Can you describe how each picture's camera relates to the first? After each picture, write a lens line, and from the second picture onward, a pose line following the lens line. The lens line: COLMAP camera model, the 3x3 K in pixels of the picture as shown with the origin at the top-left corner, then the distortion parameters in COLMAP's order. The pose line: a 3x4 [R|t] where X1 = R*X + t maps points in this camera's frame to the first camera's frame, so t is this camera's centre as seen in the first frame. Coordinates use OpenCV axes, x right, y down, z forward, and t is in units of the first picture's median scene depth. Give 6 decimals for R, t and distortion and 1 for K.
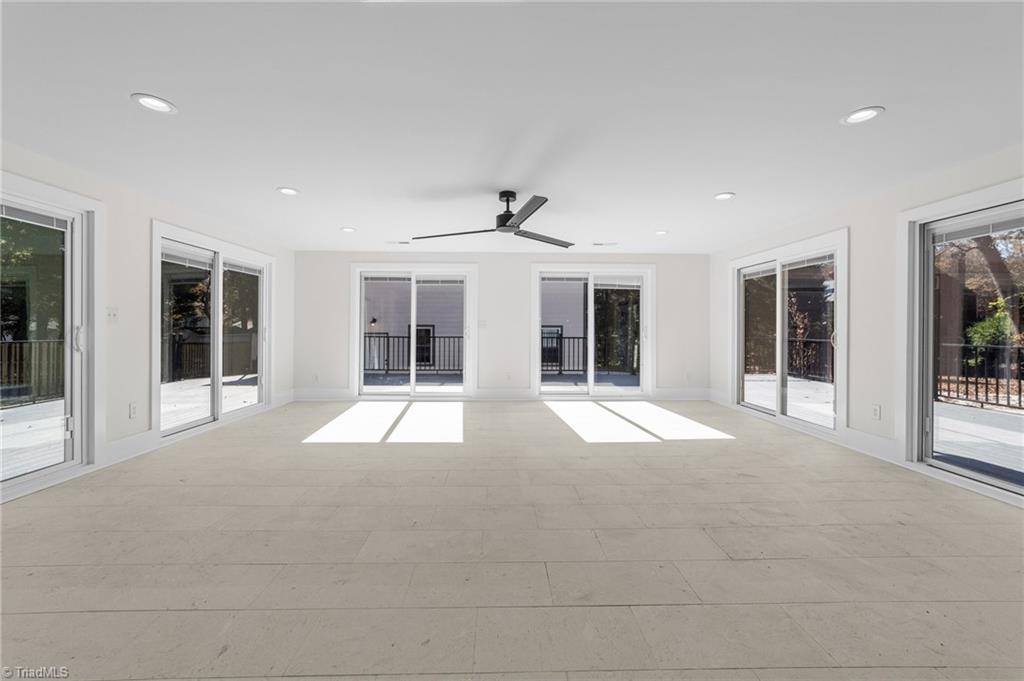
lens RADIAL K [[394.6, 0, 509.5], [0, 394.6, 335.1], [0, 0, 1]] dist [-0.015610, 0.008605]
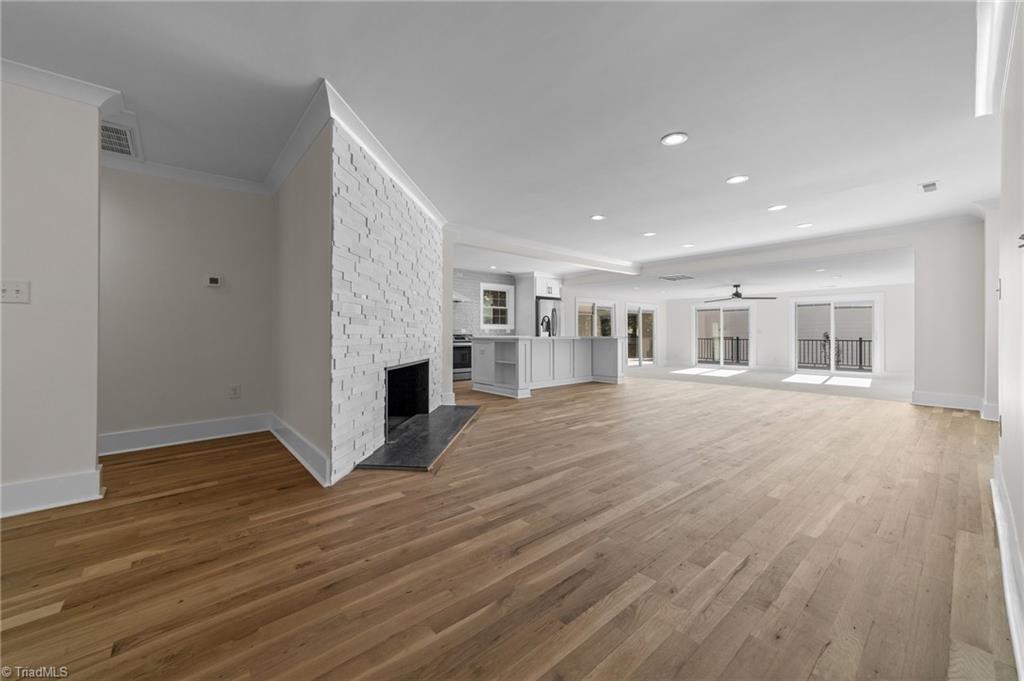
lens RADIAL K [[394.6, 0, 509.5], [0, 394.6, 335.1], [0, 0, 1]] dist [-0.015610, 0.008605]
pose [[0.611134, -0.003356, -0.791520, 0.589321], [-0.002373, 0.999979, -0.006072, 0.001784], [0.791523, 0.005589, 0.611113, -0.945837]]
